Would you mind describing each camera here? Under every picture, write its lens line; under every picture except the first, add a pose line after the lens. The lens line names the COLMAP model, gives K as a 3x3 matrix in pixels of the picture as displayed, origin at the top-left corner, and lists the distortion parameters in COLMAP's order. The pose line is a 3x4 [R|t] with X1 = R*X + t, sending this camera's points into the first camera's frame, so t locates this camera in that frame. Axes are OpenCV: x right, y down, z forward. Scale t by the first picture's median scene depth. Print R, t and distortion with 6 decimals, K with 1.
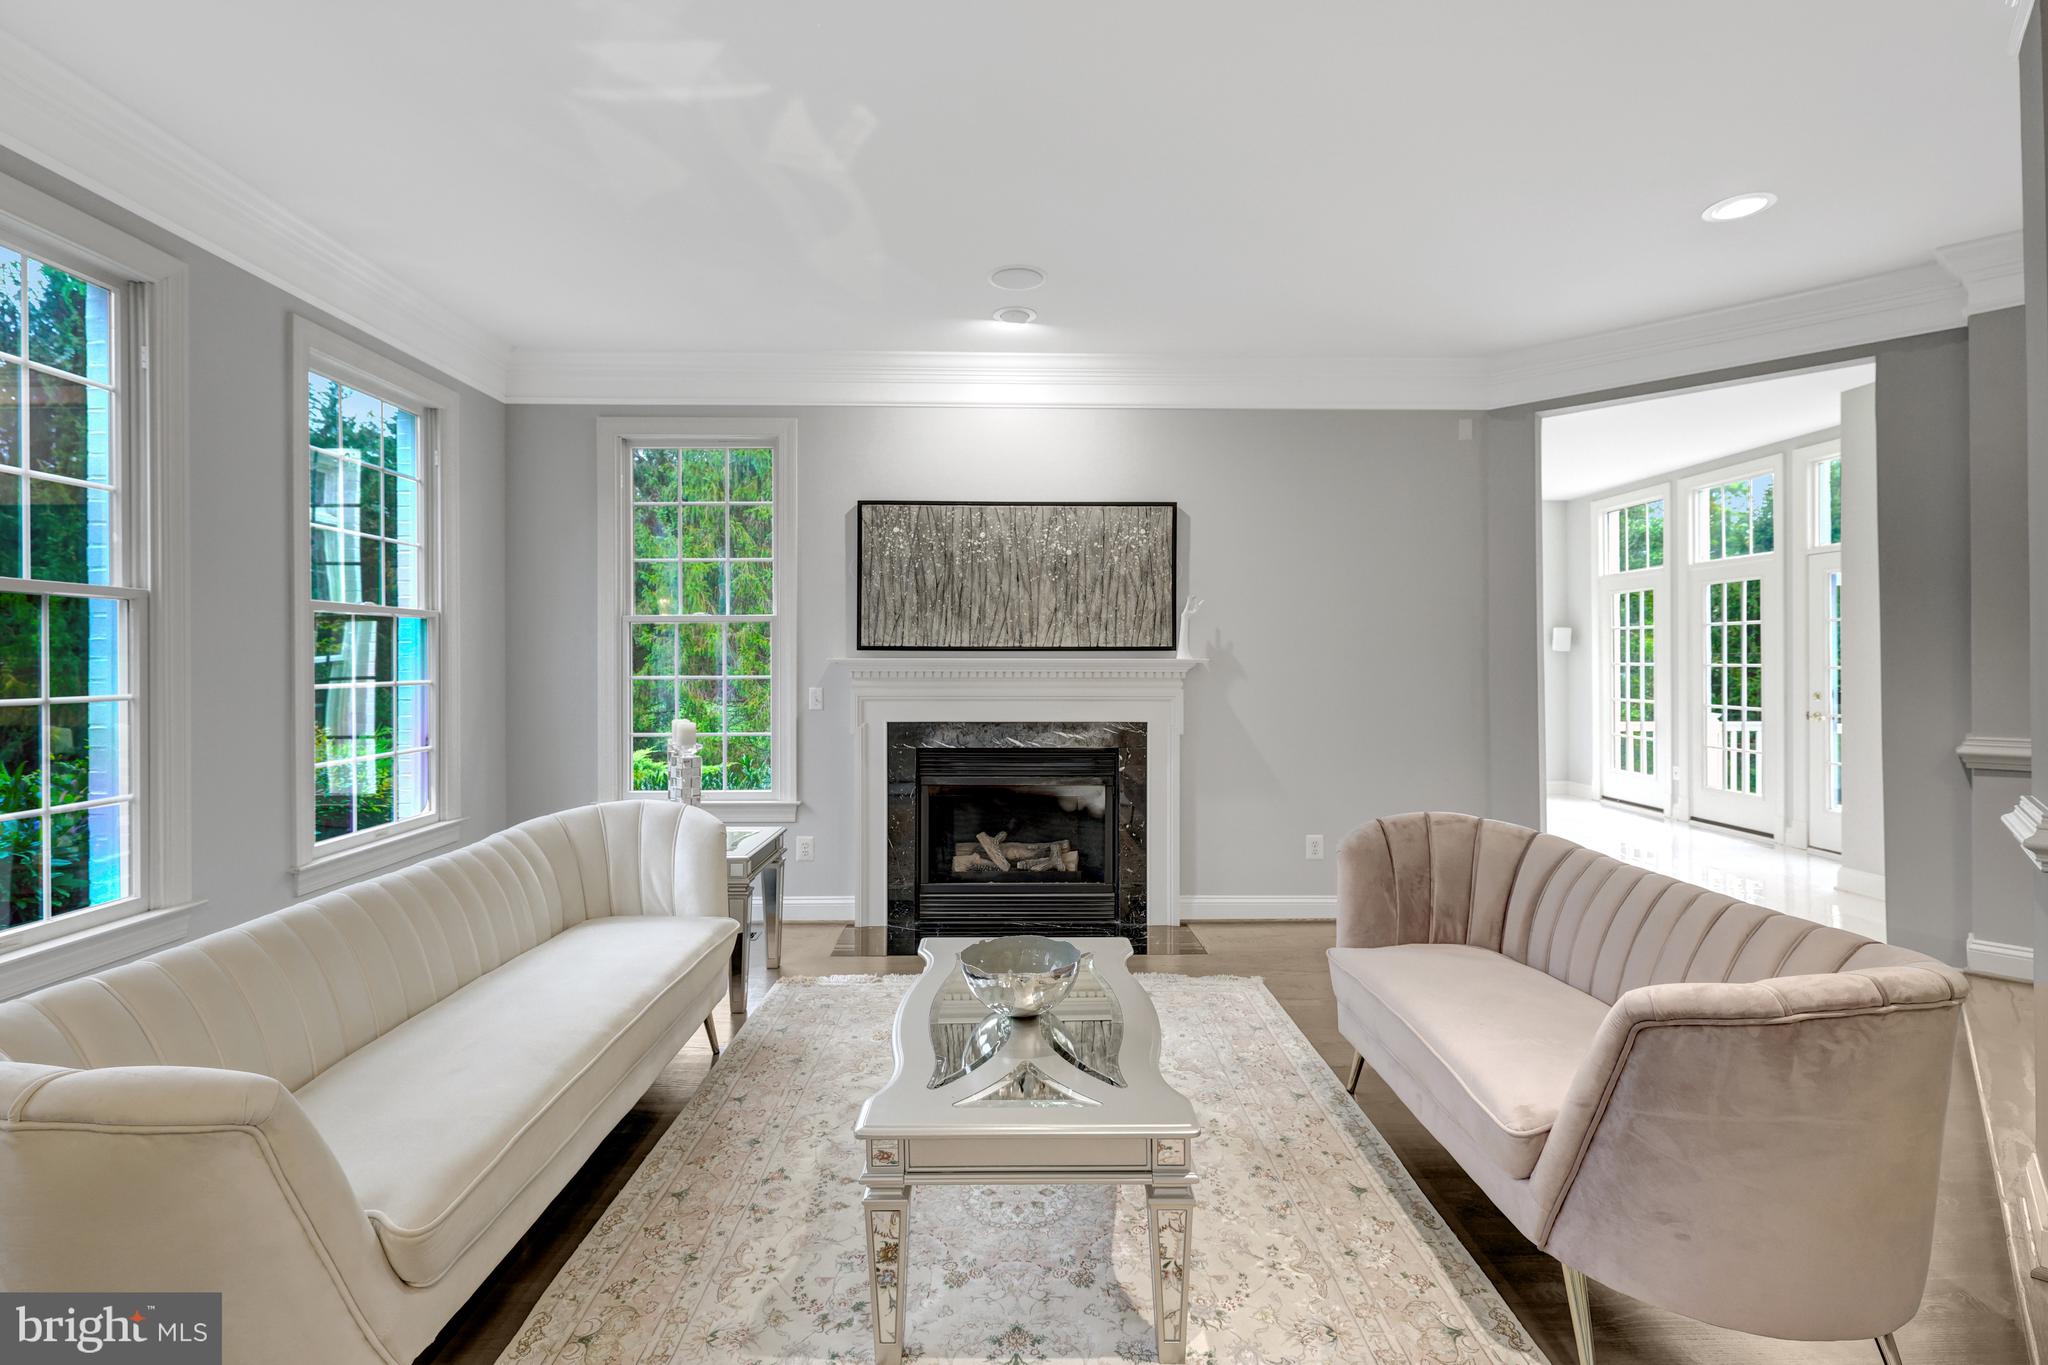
lens RADIAL K [[939.9, 0, 998.0], [0, 939.9, 653.1], [0, 0, 1]] dist [-0.001739, 0.000114]
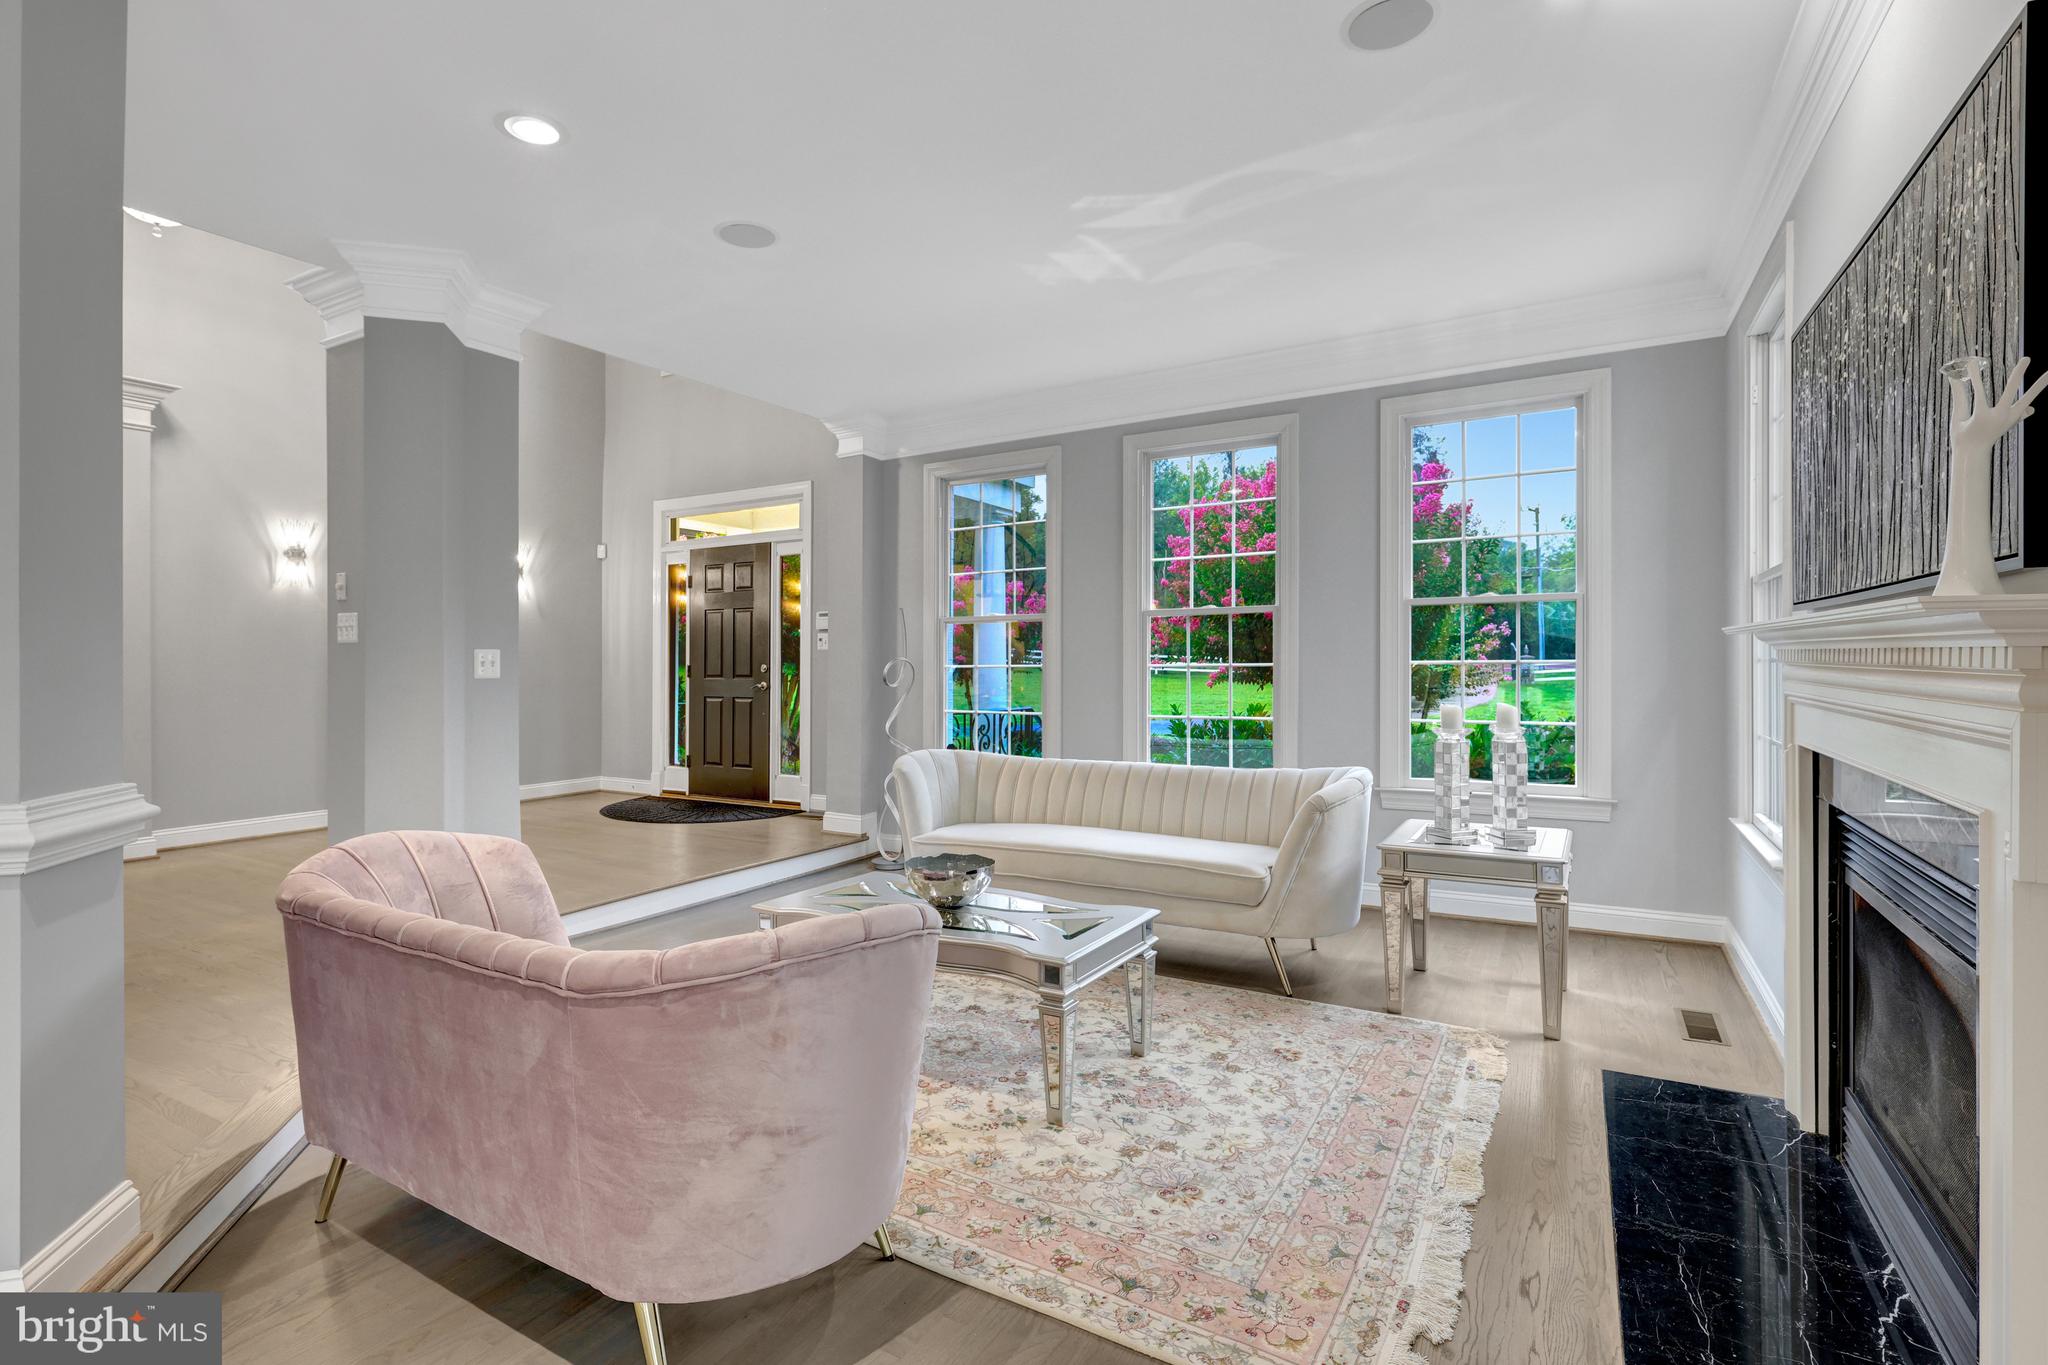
lens RADIAL K [[952.9, 0, 972.1], [0, 952.9, 658.9], [0, 0, 1]] dist [-0.002222, -0.000448]
pose [[-0.534001, 0.003915, -0.845475, 0.429661], [0.014472, 0.999885, -0.004511, 0.015030], [0.845360, -0.014644, -0.533996, 0.659086]]
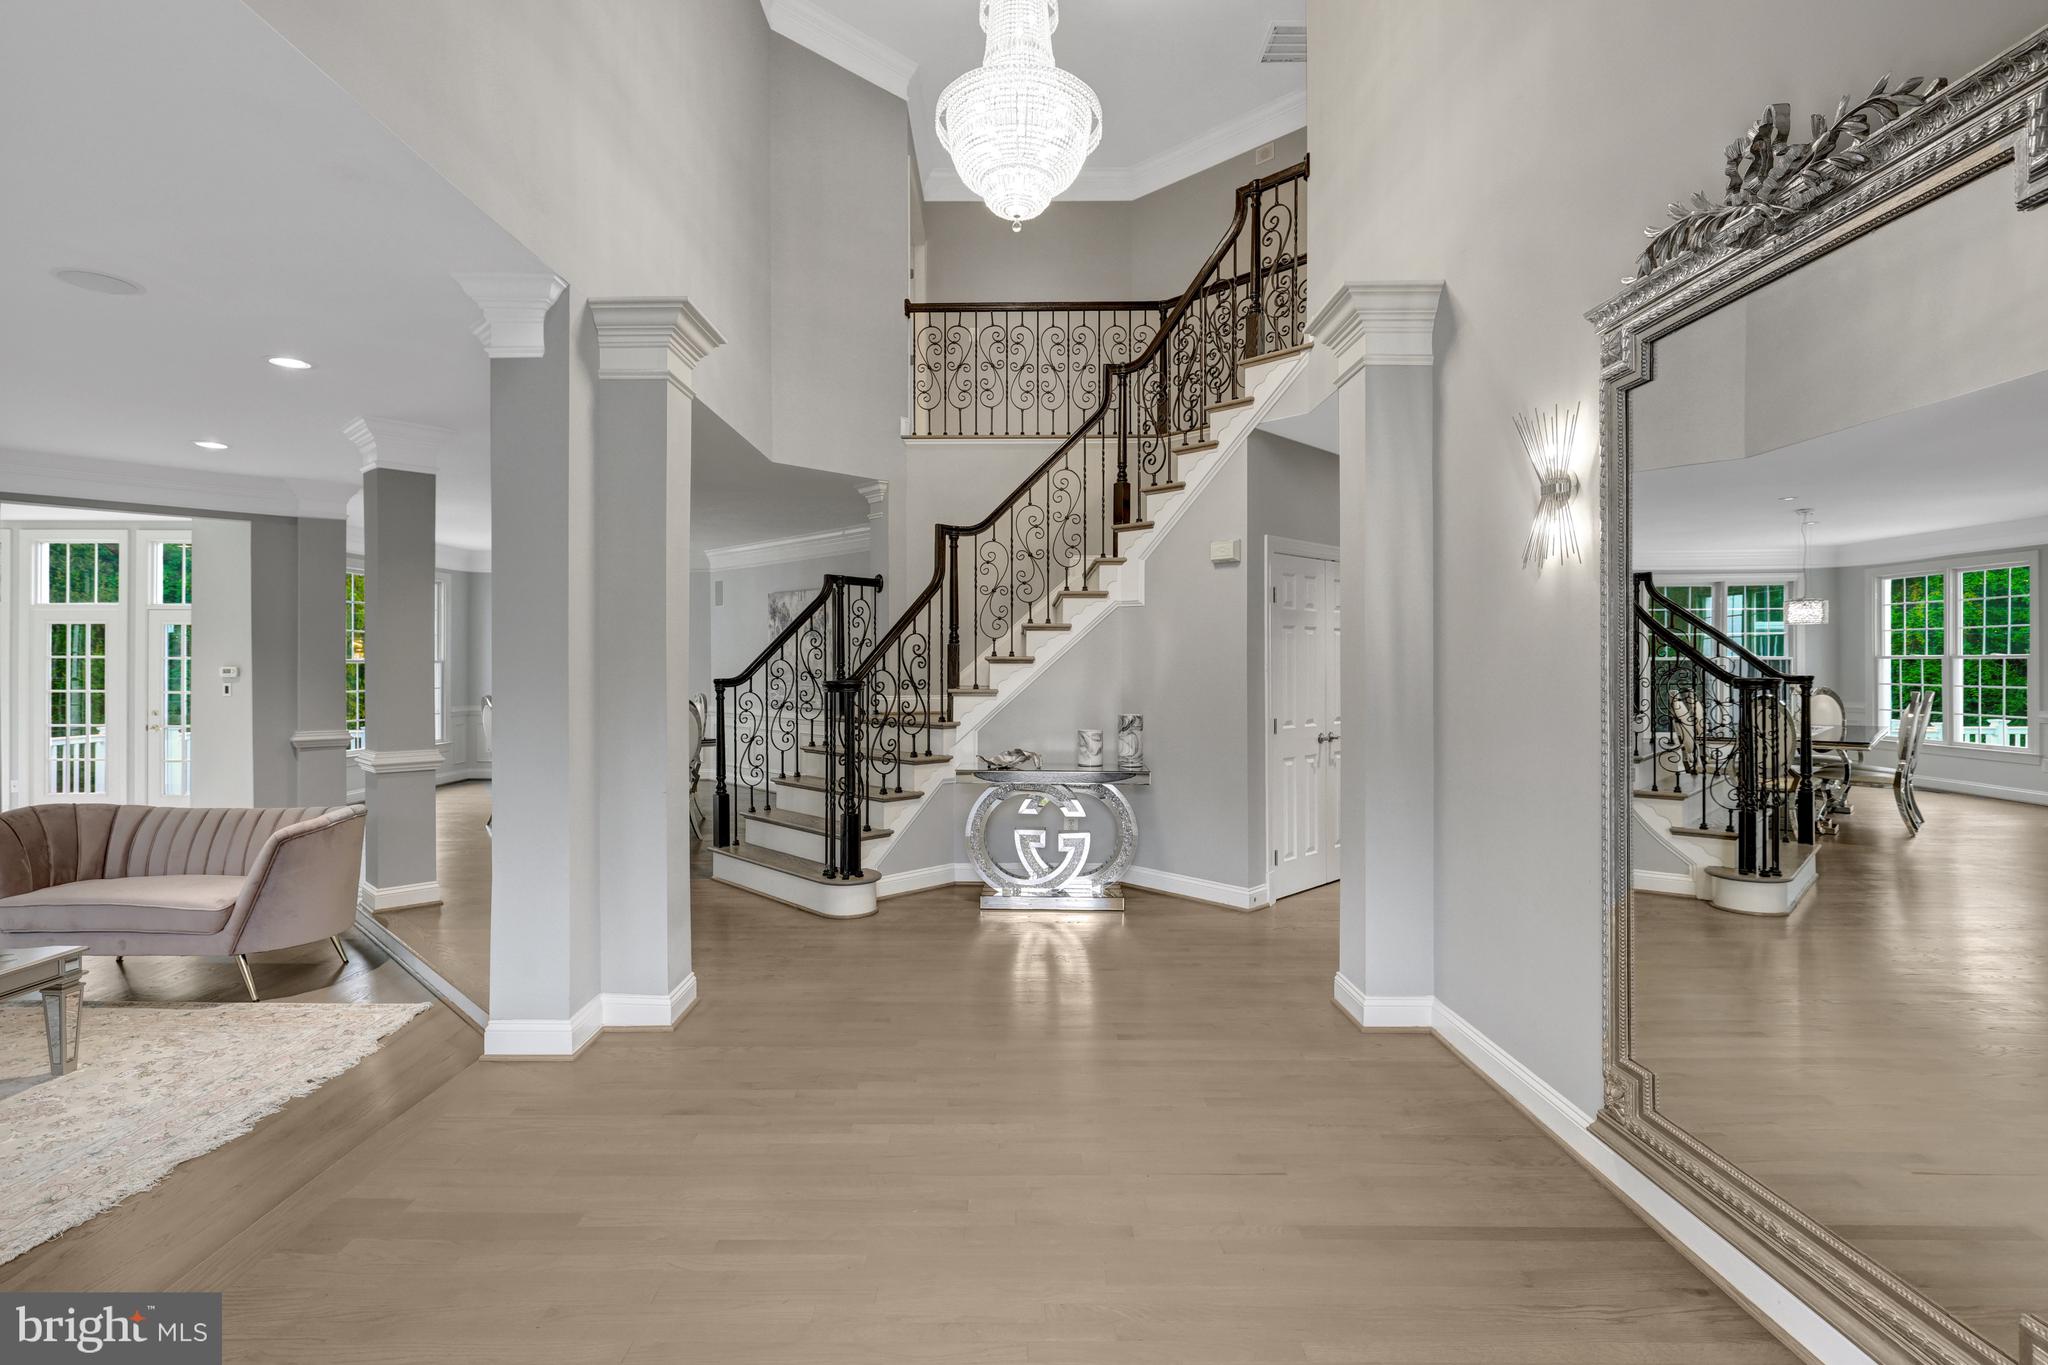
lens RADIAL K [[952.9, 0, 998.6], [0, 952.9, 674.1], [0, 0, 1]] dist [-0.002222, -0.000448]
pose [[0.027369, -0.005316, 0.999611, -0.518837], [-0.007612, 0.999956, 0.005526, -0.030299], [-0.999596, -0.007760, 0.027327, -0.293626]]
